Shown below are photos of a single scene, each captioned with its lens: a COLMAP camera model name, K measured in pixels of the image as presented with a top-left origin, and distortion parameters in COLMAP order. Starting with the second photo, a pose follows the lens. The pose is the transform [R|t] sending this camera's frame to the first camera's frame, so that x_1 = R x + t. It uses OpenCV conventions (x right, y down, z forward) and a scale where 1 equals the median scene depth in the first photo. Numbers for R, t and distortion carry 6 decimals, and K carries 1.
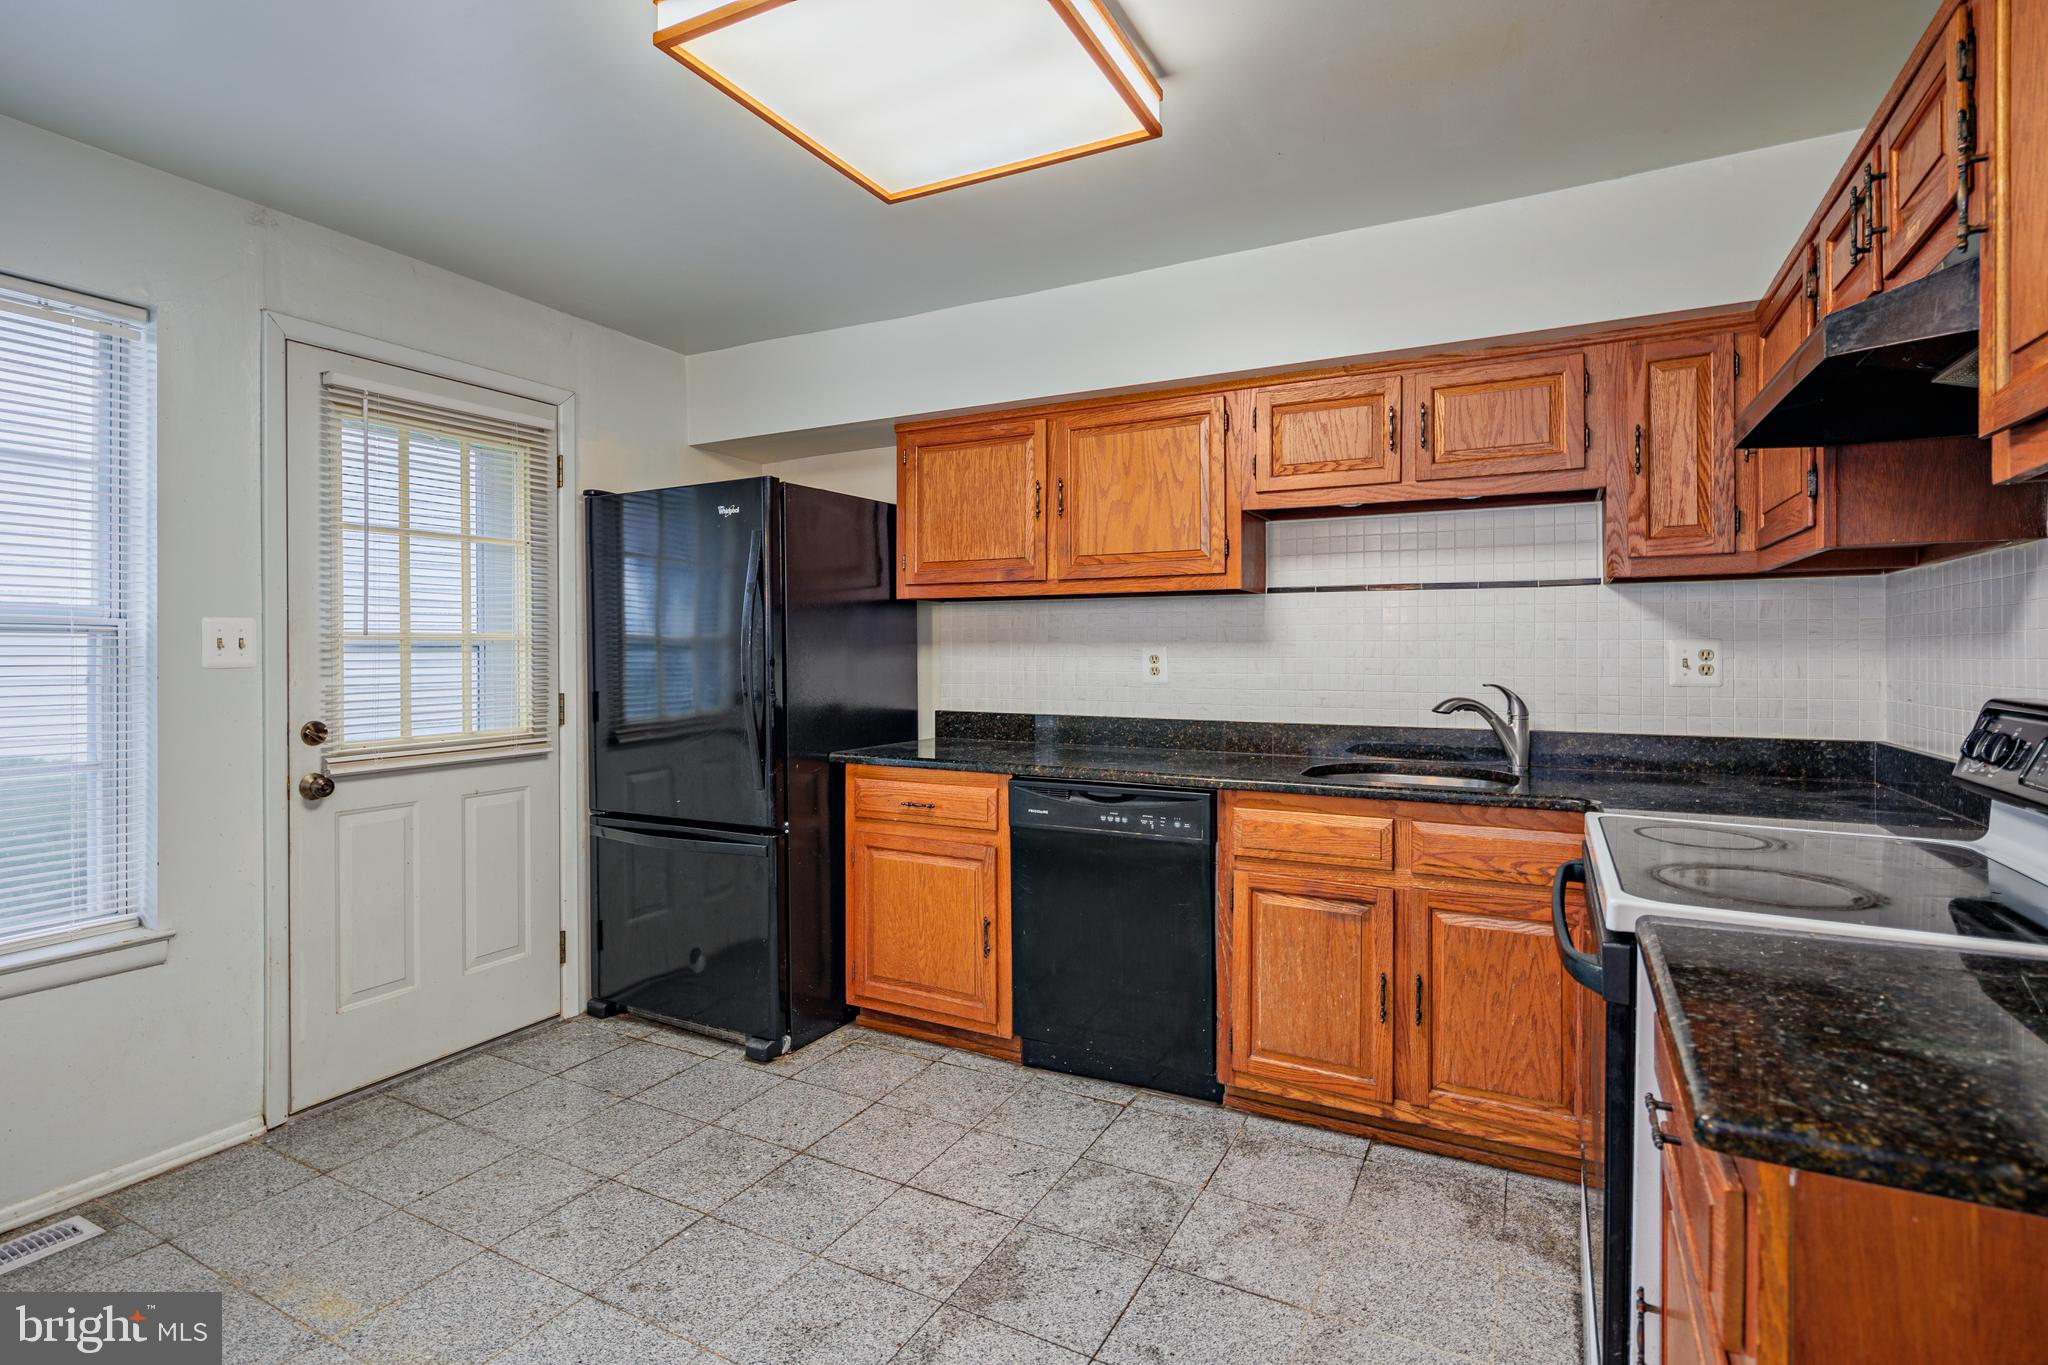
lens RADIAL K [[995.9, 0, 1018.3], [0, 995.9, 645.3], [0, 0, 1]] dist [-0.001775, 0.000275]
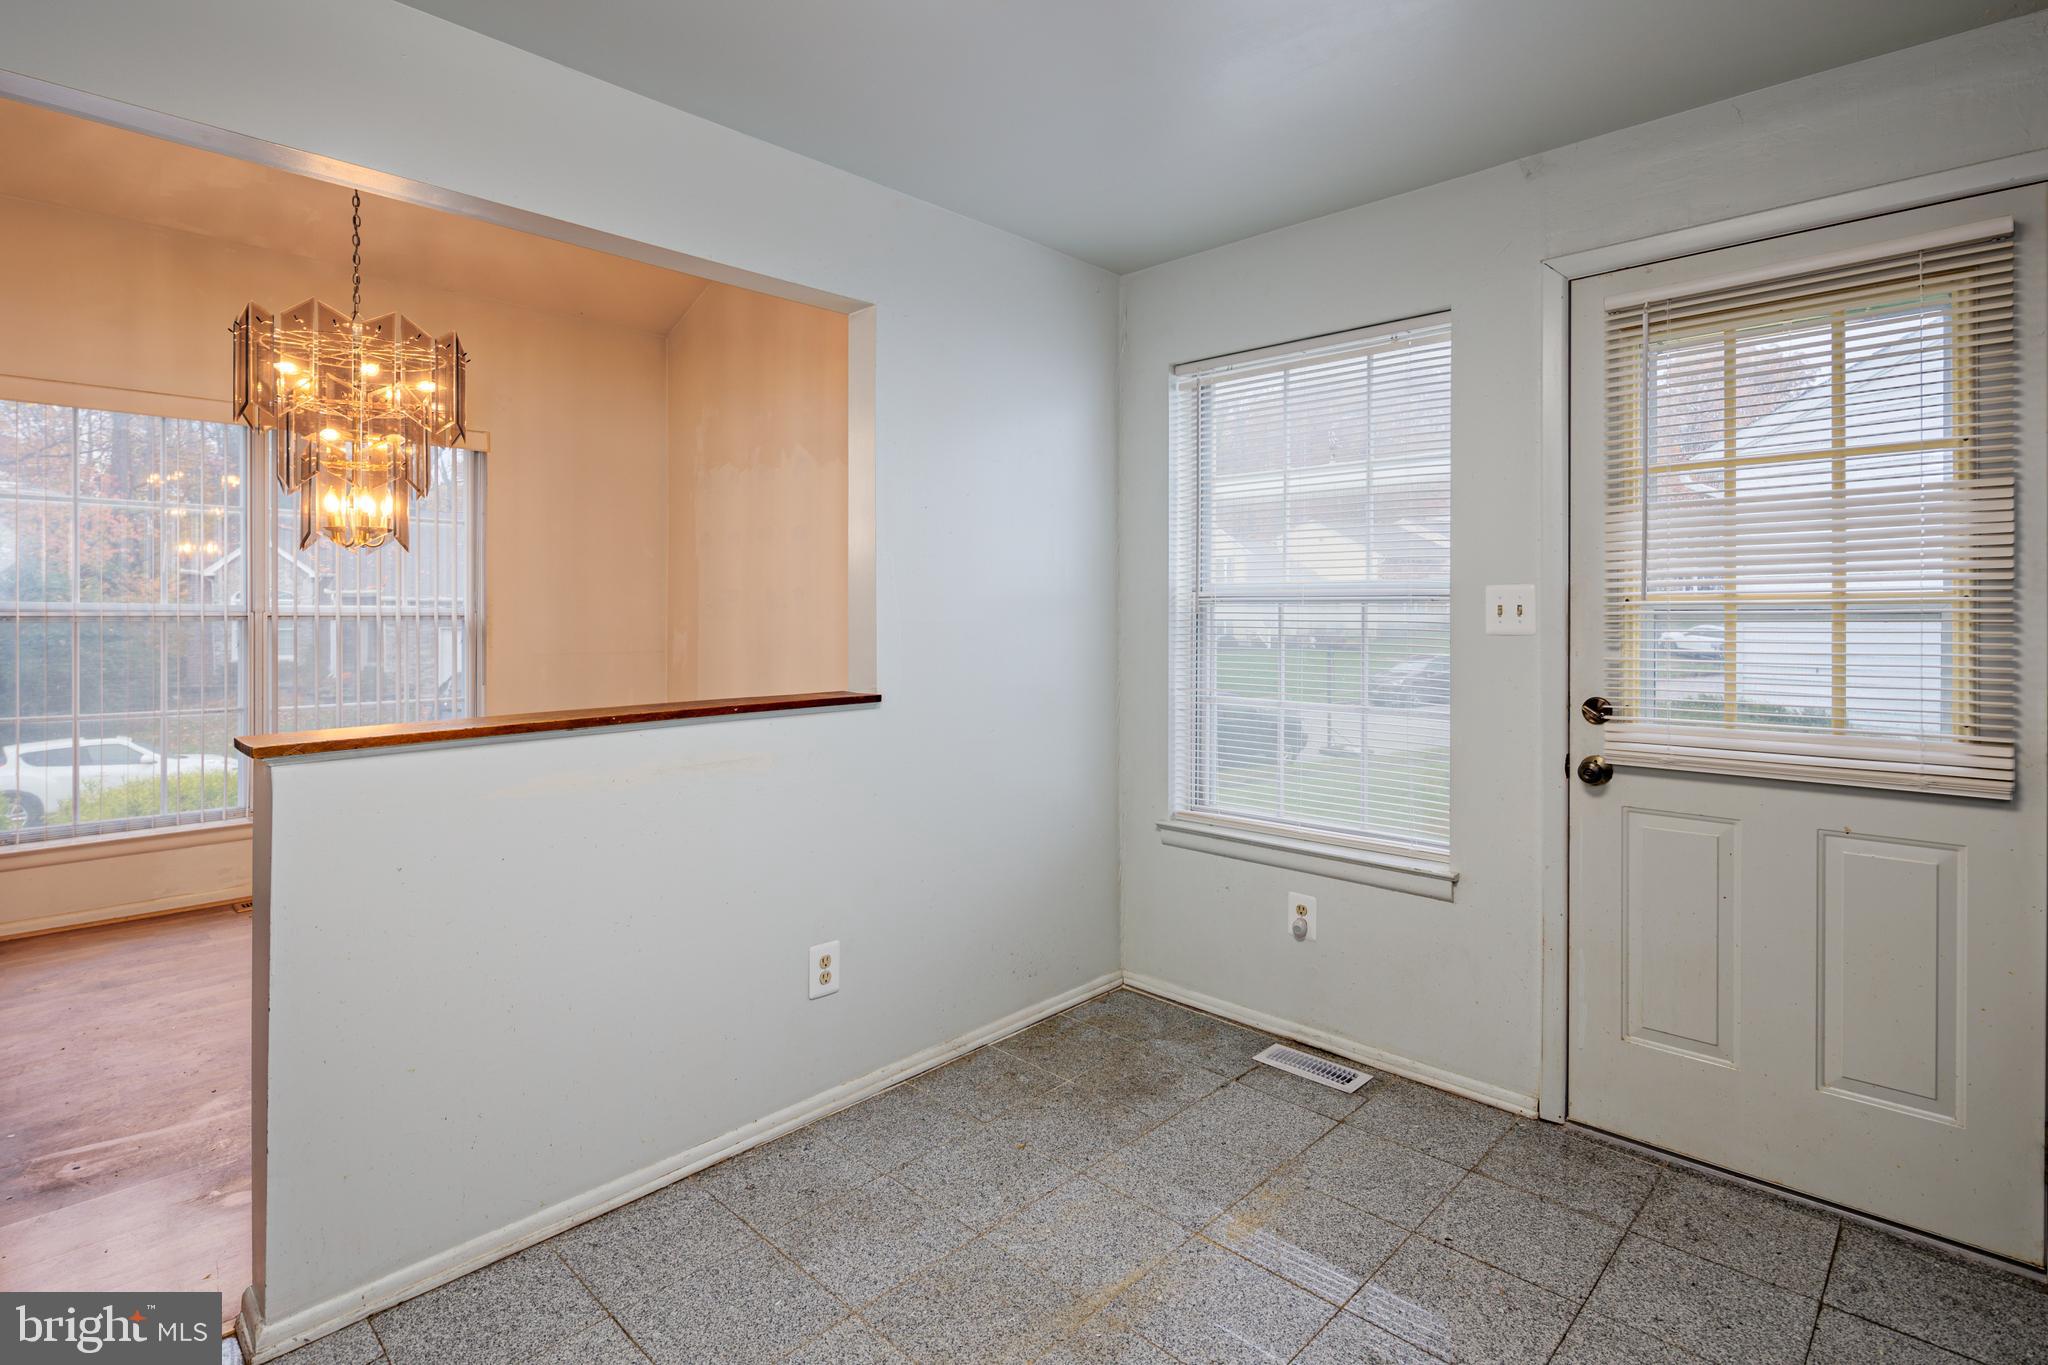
lens RADIAL K [[995.9, 0, 1003.7], [0, 995.9, 609.7], [0, 0, 1]] dist [-0.001775, 0.000275]
pose [[-0.288954, -0.002650, -0.957339, 0.296858], [0.003730, 0.999985, -0.003893, -0.000619], [0.957336, -0.004696, -0.288940, 0.745109]]
